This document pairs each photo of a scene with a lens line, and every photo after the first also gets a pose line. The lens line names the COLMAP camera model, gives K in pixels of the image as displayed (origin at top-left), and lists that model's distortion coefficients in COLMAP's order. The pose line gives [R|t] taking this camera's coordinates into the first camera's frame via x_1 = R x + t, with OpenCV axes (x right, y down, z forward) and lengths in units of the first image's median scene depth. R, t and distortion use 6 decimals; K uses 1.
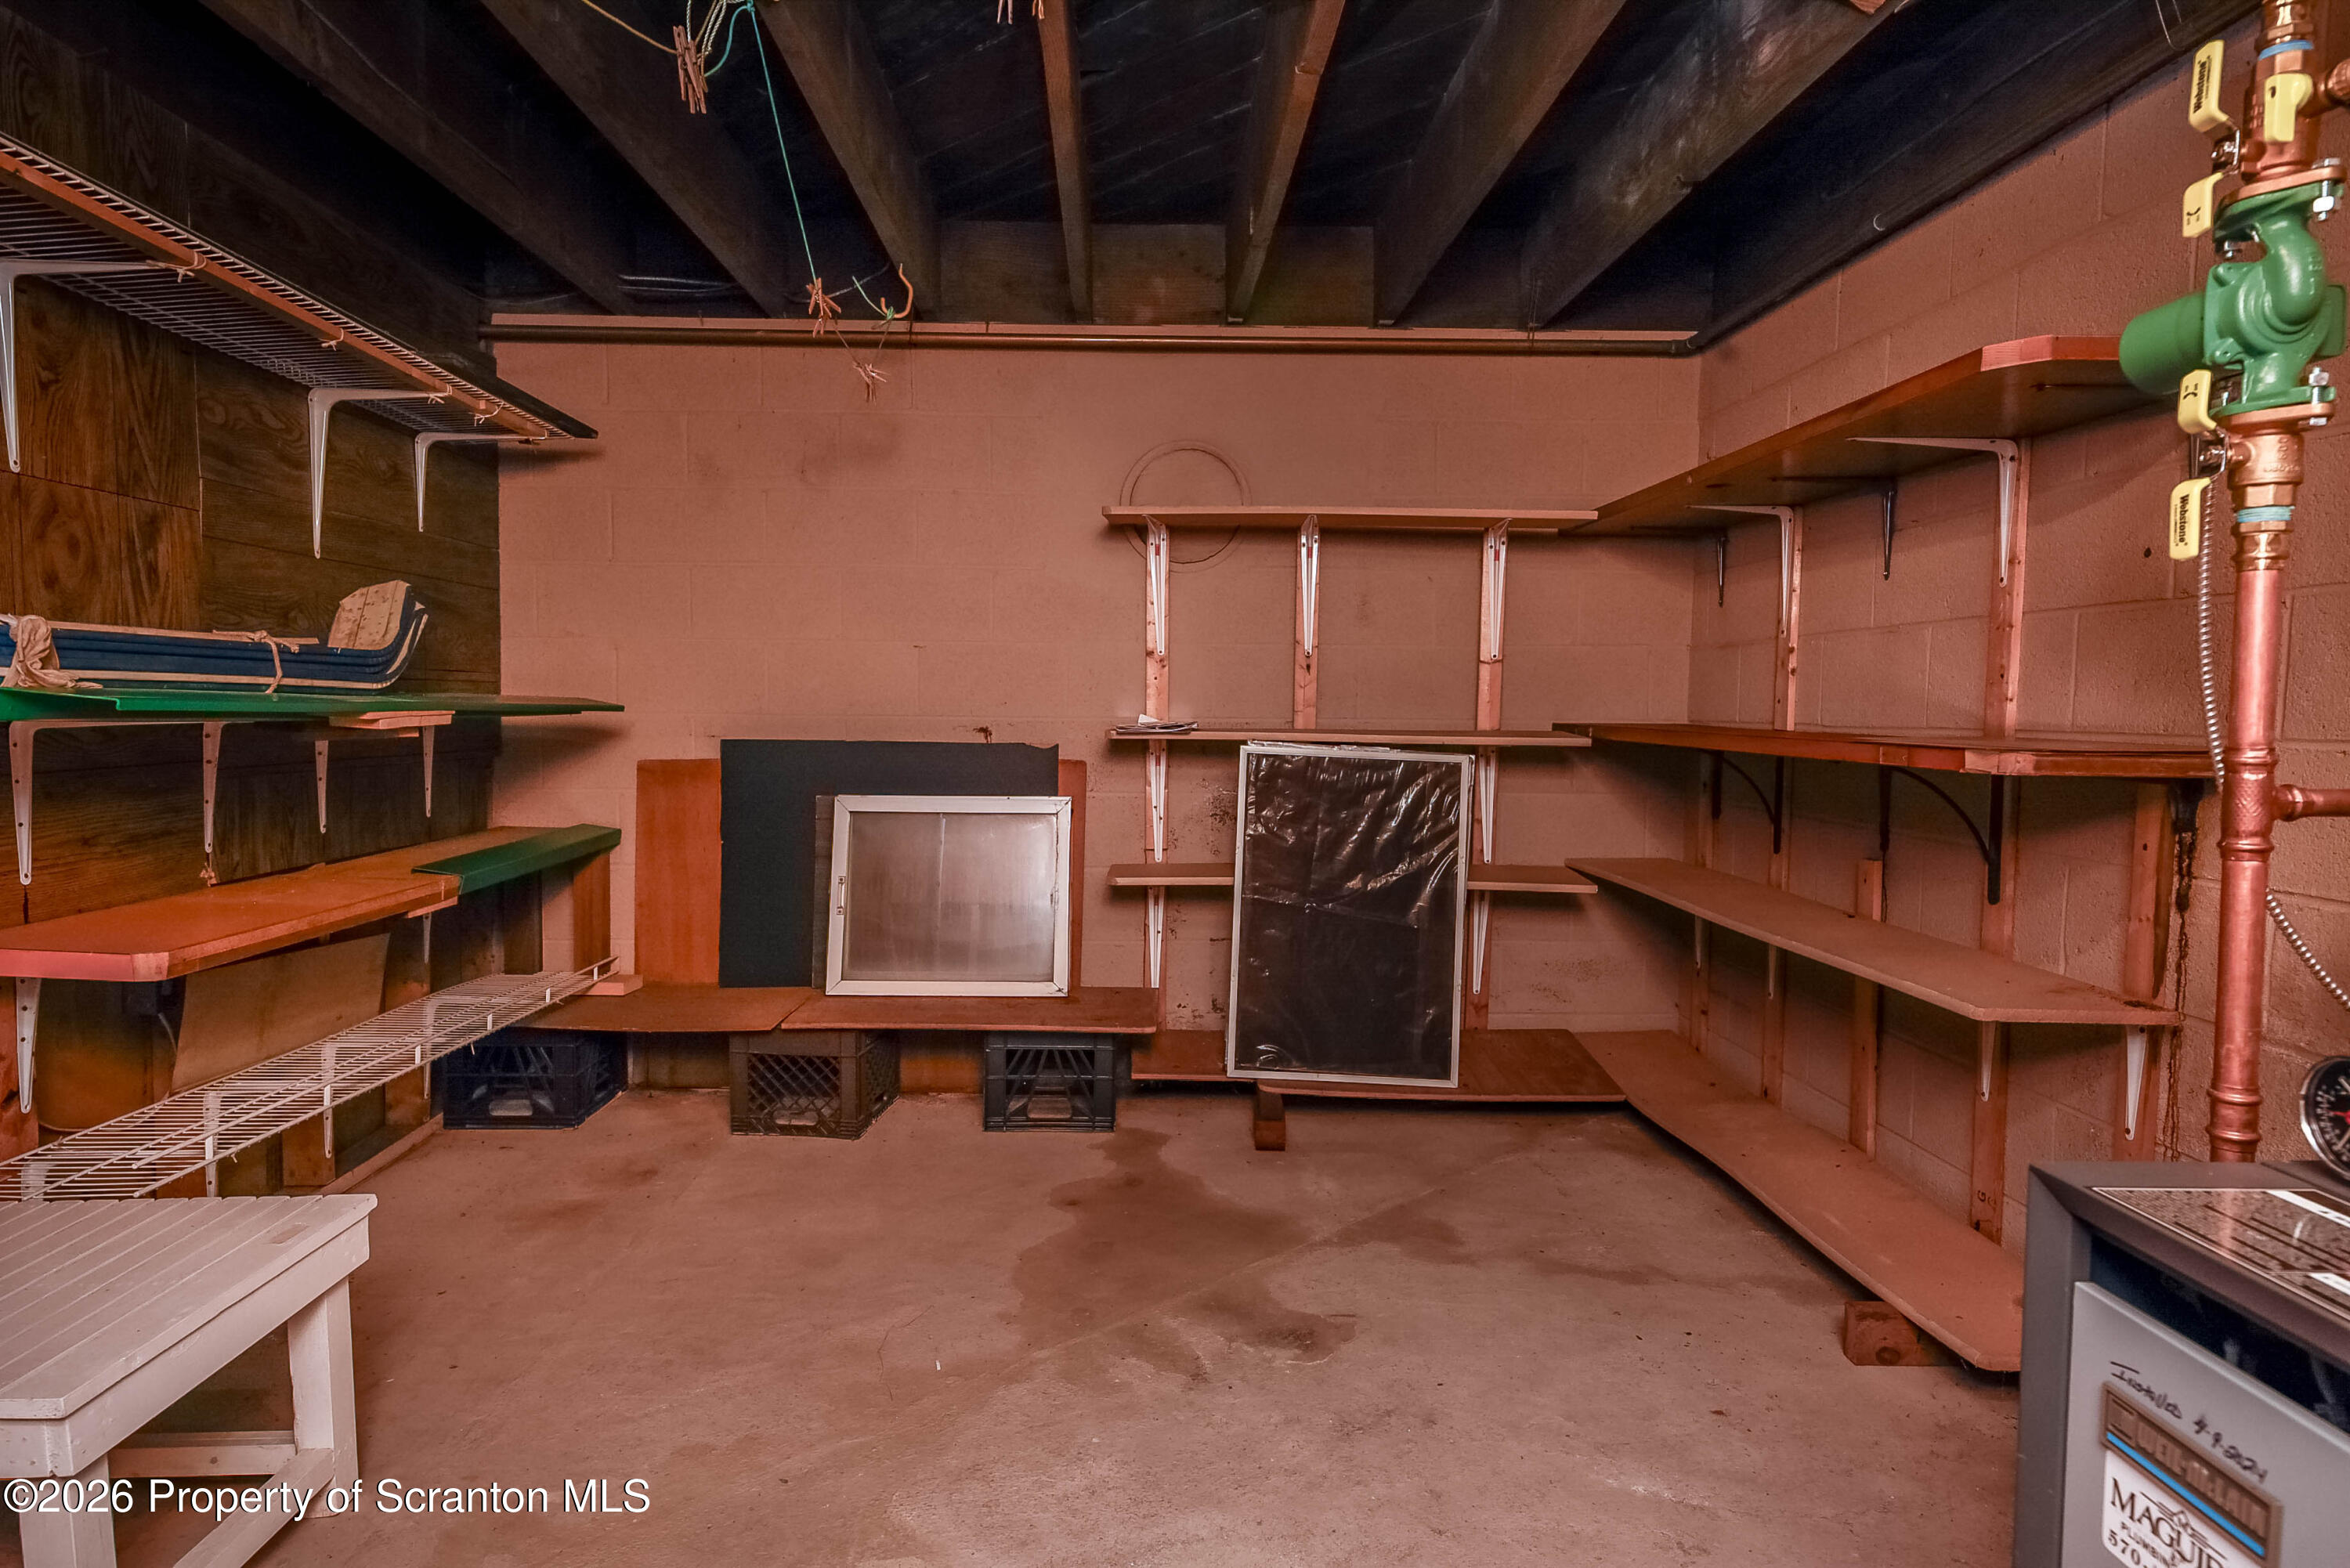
lens RADIAL K [[1363.2, 0, 1174.7], [0, 1363.2, 777.8], [0, 0, 1]] dist [0.006110, 0.000157]
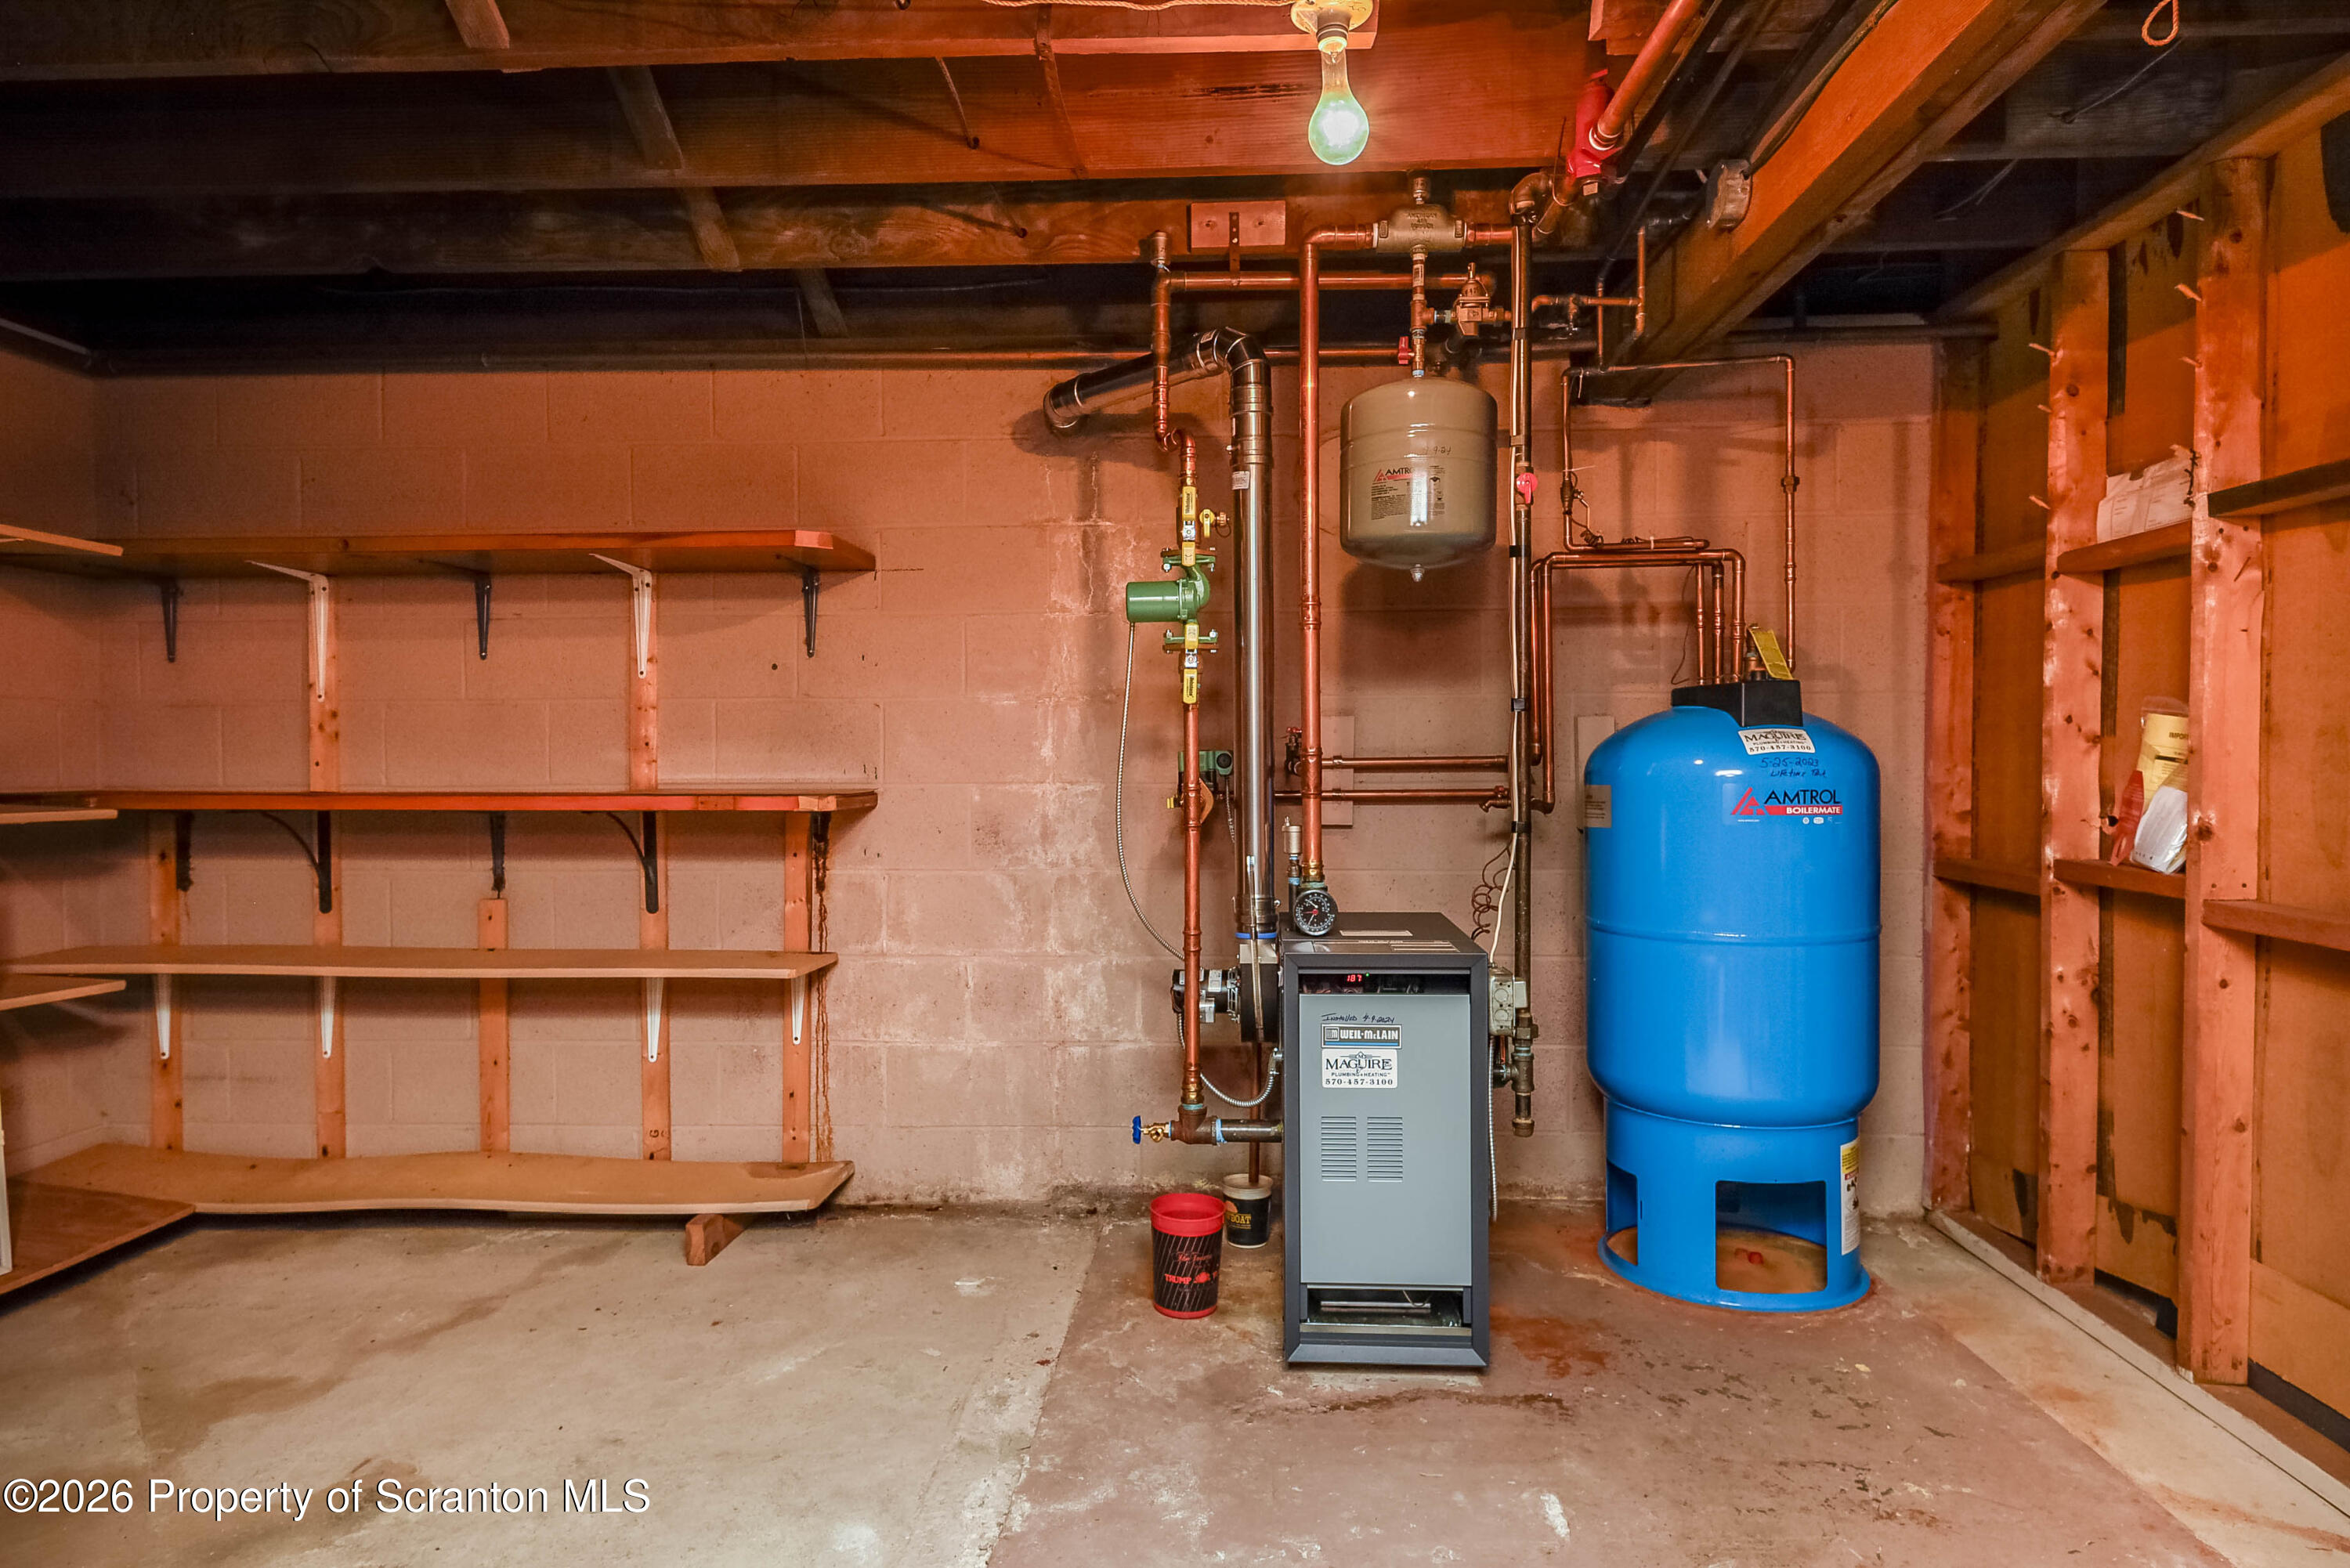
lens RADIAL K [[1363.2, 0, 1178.2], [0, 1363.2, 784.7], [0, 0, 1]] dist [0.006110, 0.000157]
pose [[0.085979, -0.030130, 0.995841, -0.640187], [0.061188, 0.997815, 0.024907, -0.033088], [-0.994416, 0.058792, 0.087635, 0.336300]]
